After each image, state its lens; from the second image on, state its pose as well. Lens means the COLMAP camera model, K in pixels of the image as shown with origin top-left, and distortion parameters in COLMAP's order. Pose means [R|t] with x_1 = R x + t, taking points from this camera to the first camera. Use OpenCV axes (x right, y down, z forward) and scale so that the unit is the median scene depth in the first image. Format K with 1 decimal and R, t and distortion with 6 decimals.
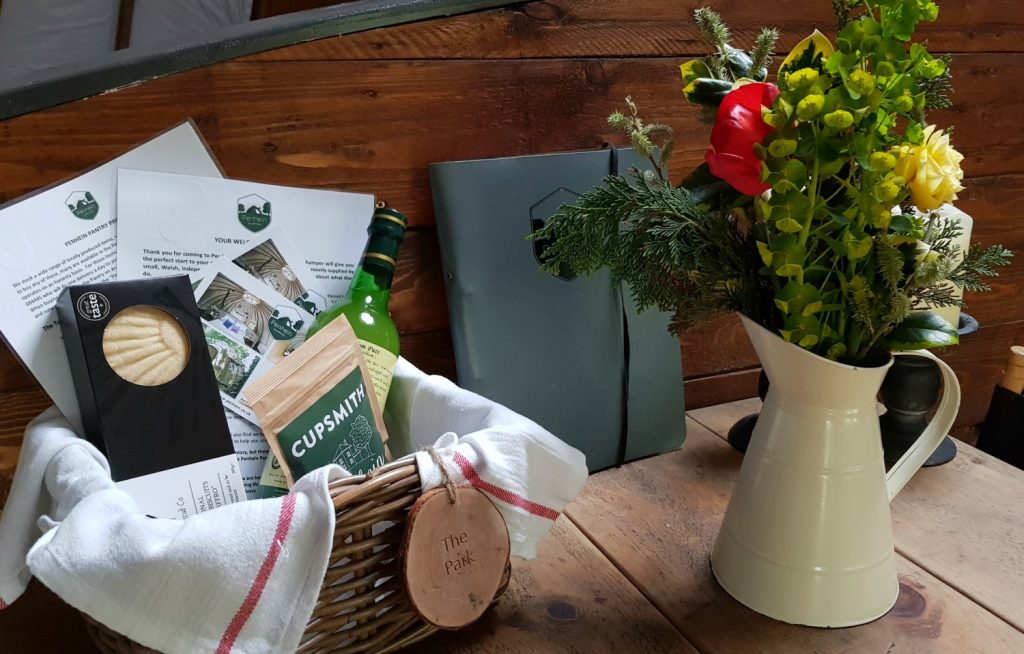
lens RADIAL K [[846.1, 0, 512.0], [0, 846.1, 327.0], [0, 0, 1]] dist [0.039120, -0.001049]
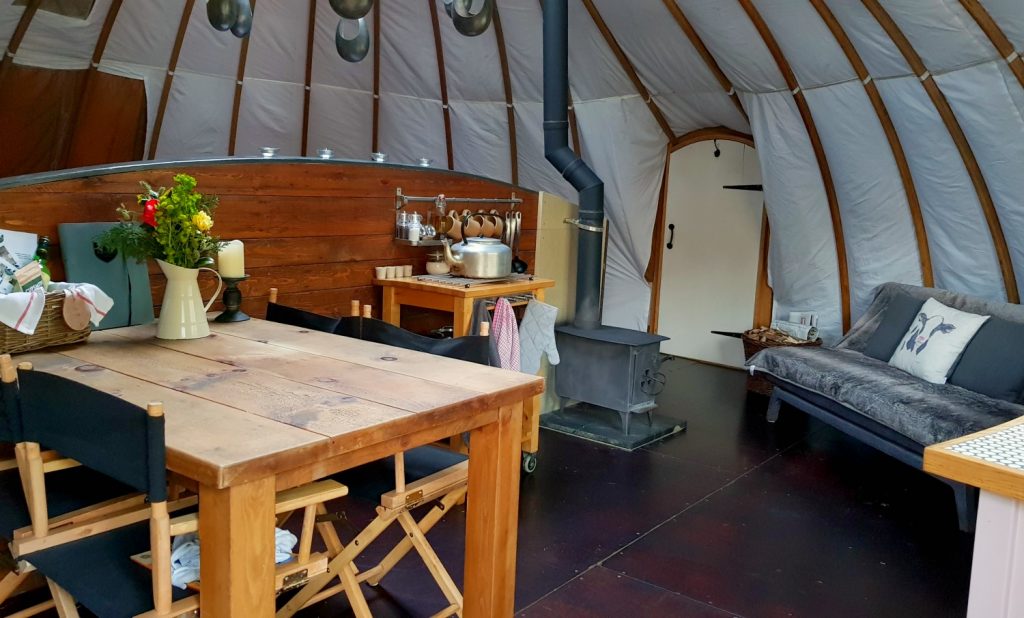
lens RADIAL K [[852.1, 0, 511.6], [0, 852.1, 270.5], [0, 0, 1]] dist [-0.007571, -0.008117]
pose [[0.879012, -0.025952, 0.476093, -0.131687], [0.132666, 0.972399, -0.191936, 0.897910], [-0.457972, 0.231875, 0.858193, -2.729809]]
